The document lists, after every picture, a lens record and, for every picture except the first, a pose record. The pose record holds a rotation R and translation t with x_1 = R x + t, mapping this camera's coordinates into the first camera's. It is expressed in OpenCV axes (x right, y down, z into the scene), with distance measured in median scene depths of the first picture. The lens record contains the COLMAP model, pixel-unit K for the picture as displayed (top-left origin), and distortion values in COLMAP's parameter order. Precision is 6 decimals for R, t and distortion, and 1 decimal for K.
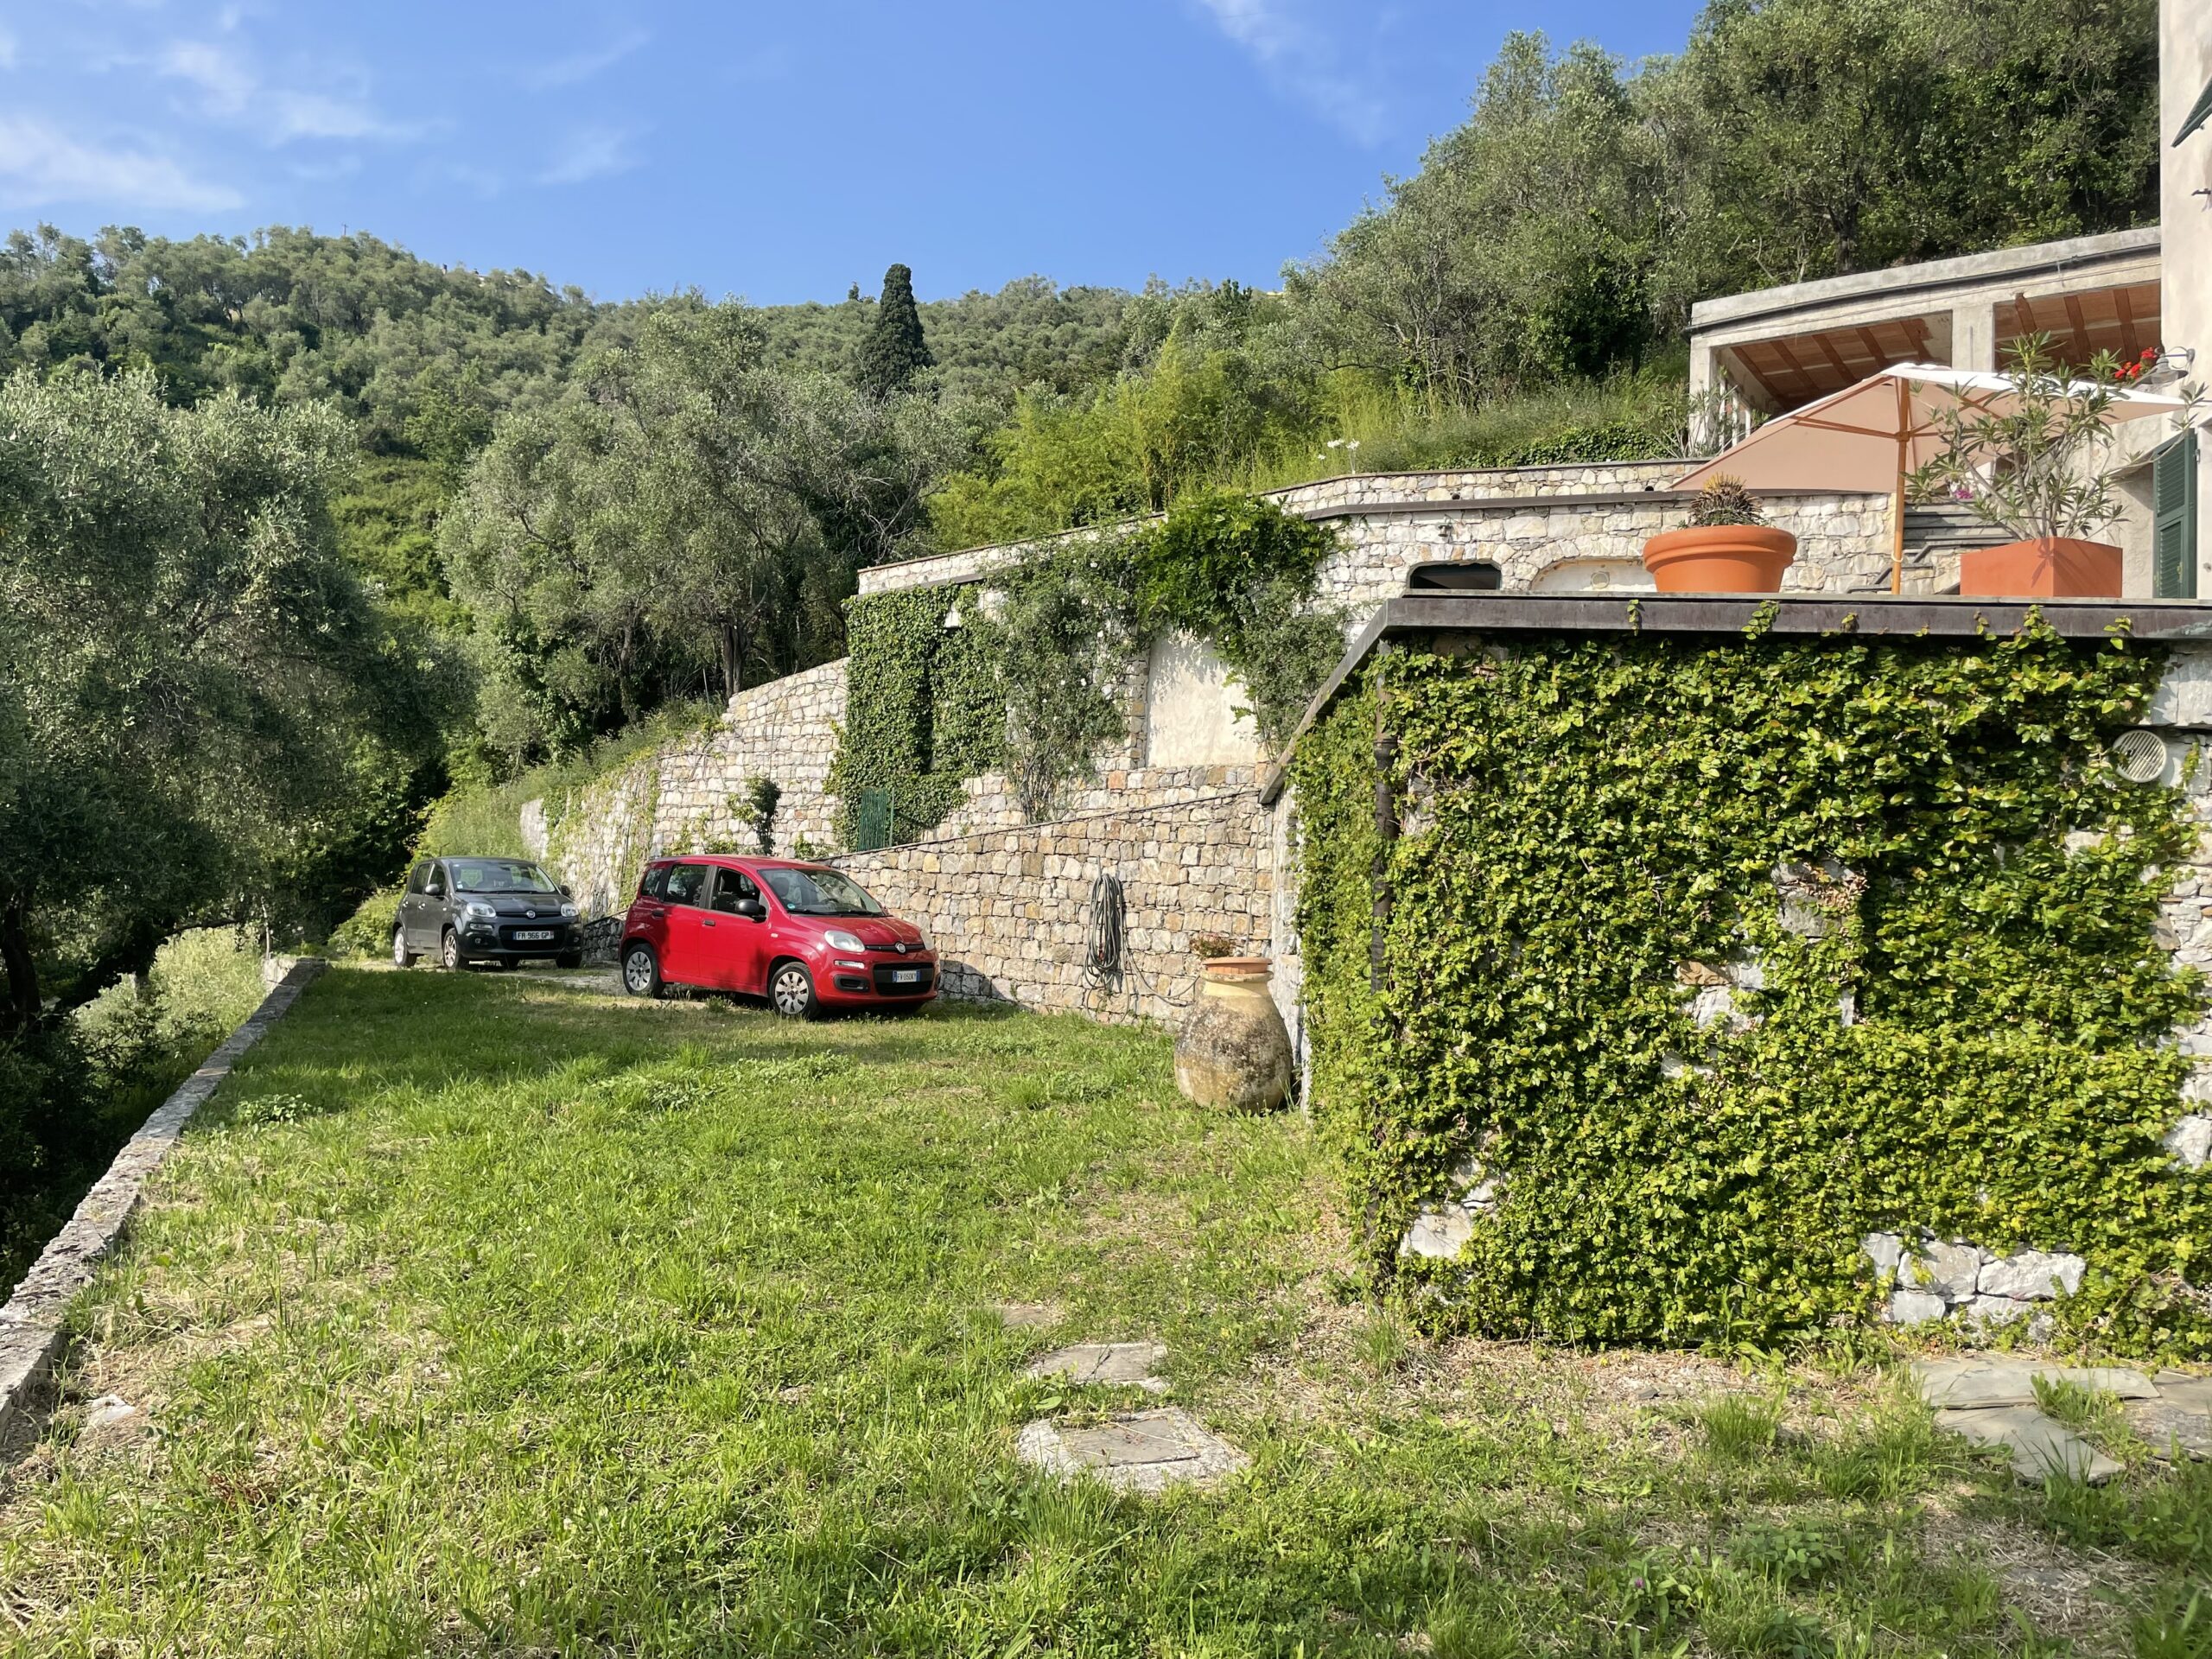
lens RADIAL K [[1679.5, 0, 1115.7], [0, 1679.5, 816.9], [0, 0, 1]] dist [0.100543, -0.140769]
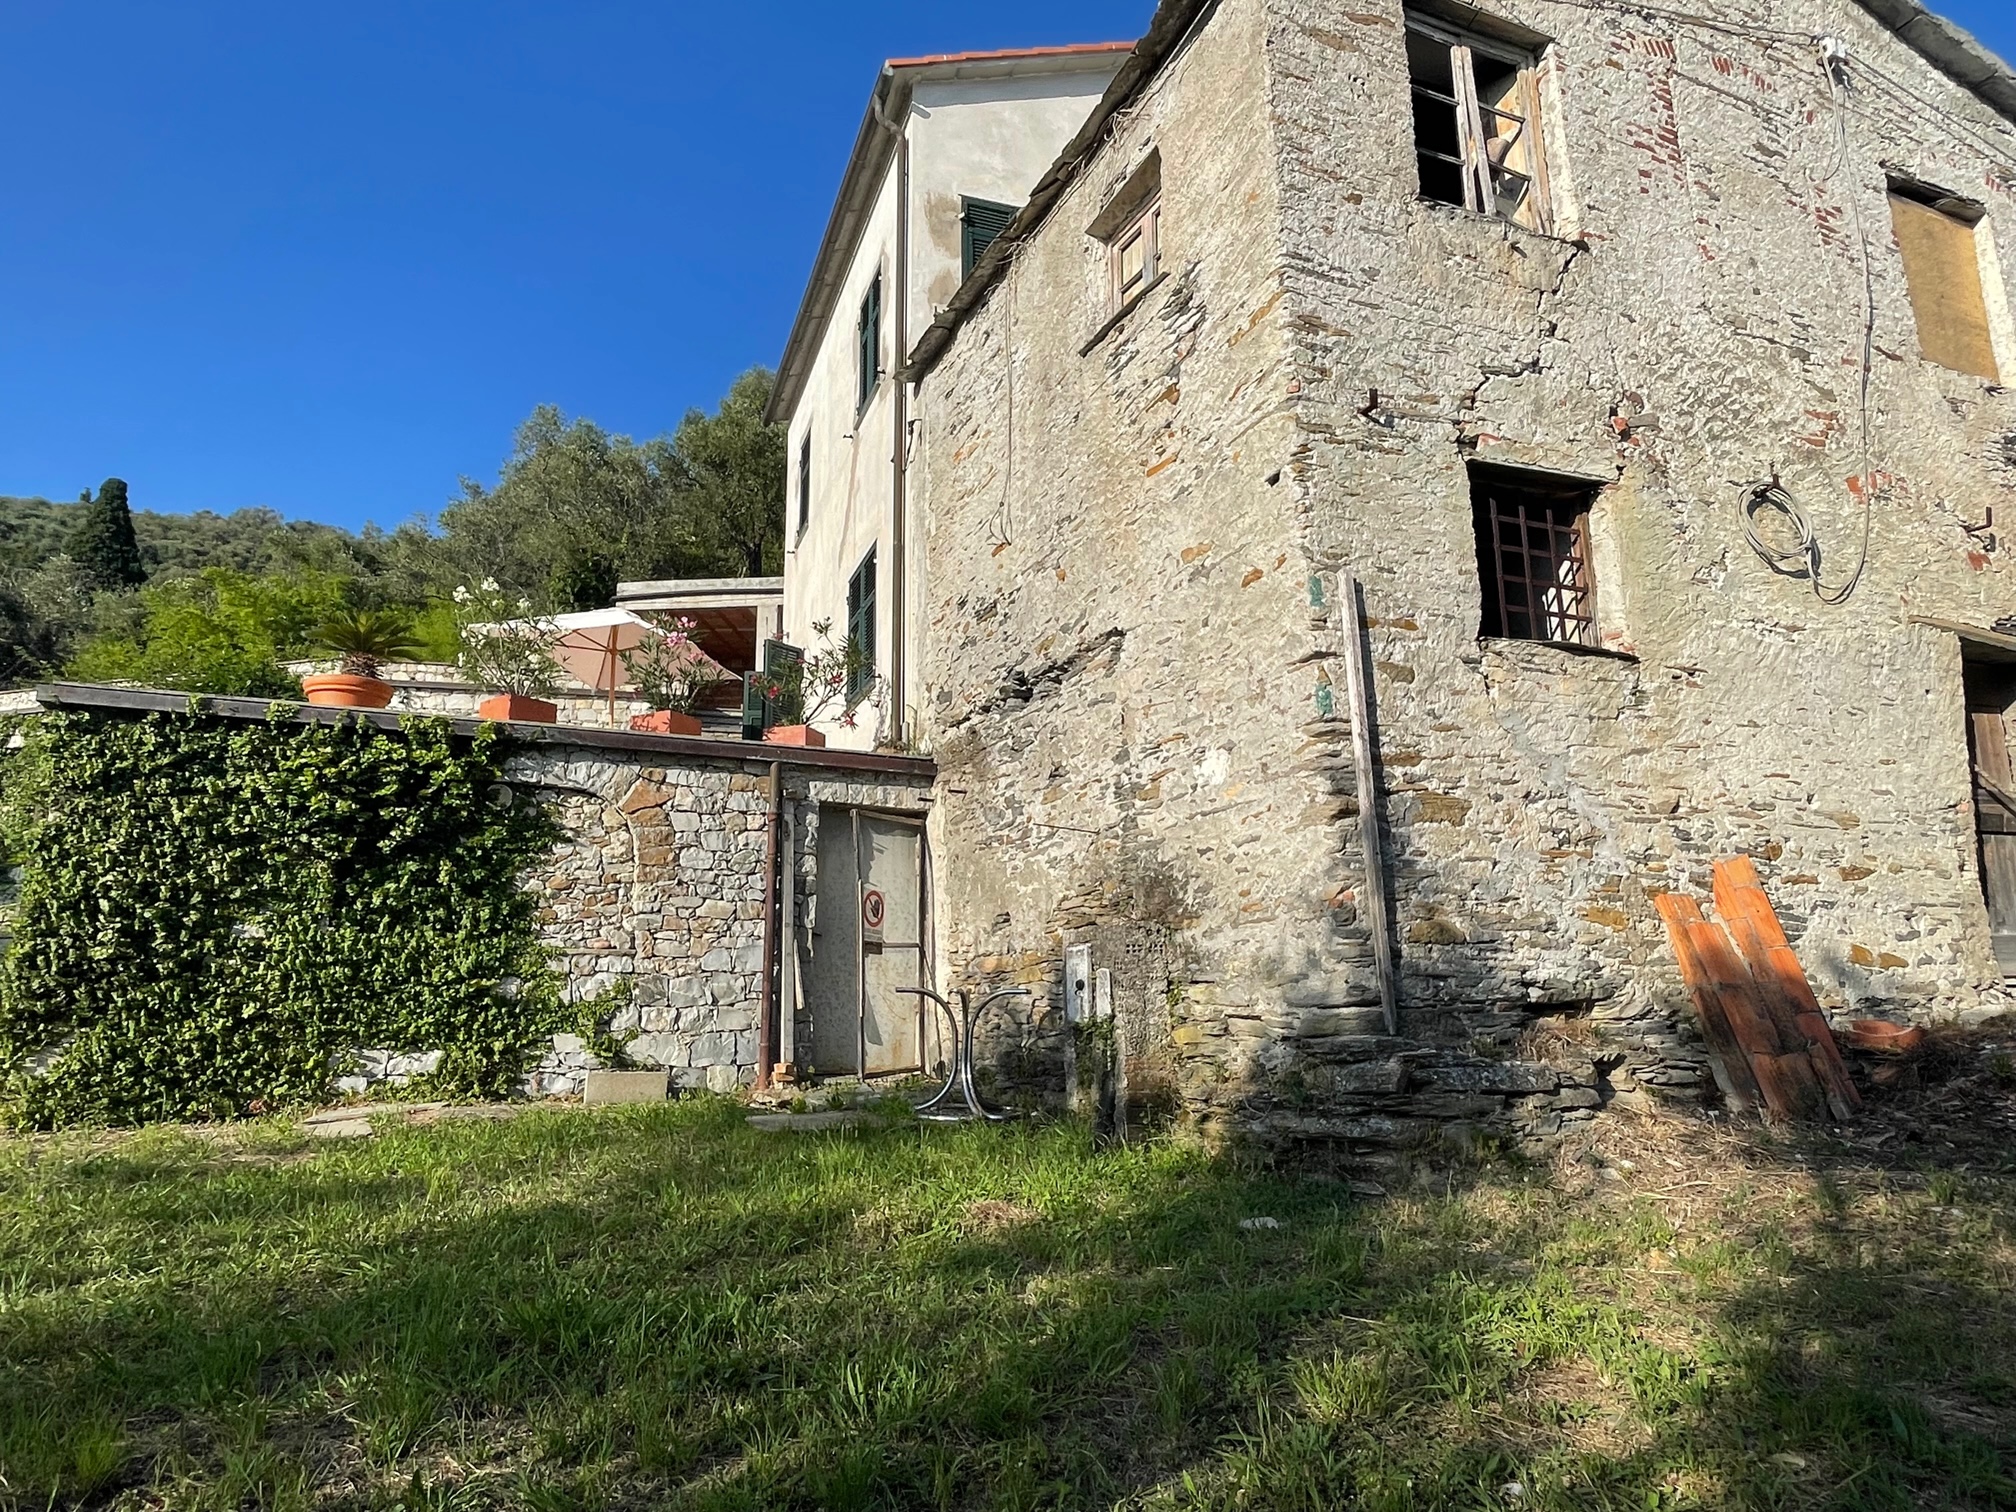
lens RADIAL K [[1205.5, 0, 995.4], [0, 1205.5, 767.5], [0, 0, 1]] dist [-0.001125, -0.002614]
pose [[0.874366, 0.061683, 0.481330, 0.121145], [0.008235, 0.989859, -0.141812, 0.038543], [-0.485197, 0.127959, 0.864992, -0.144009]]
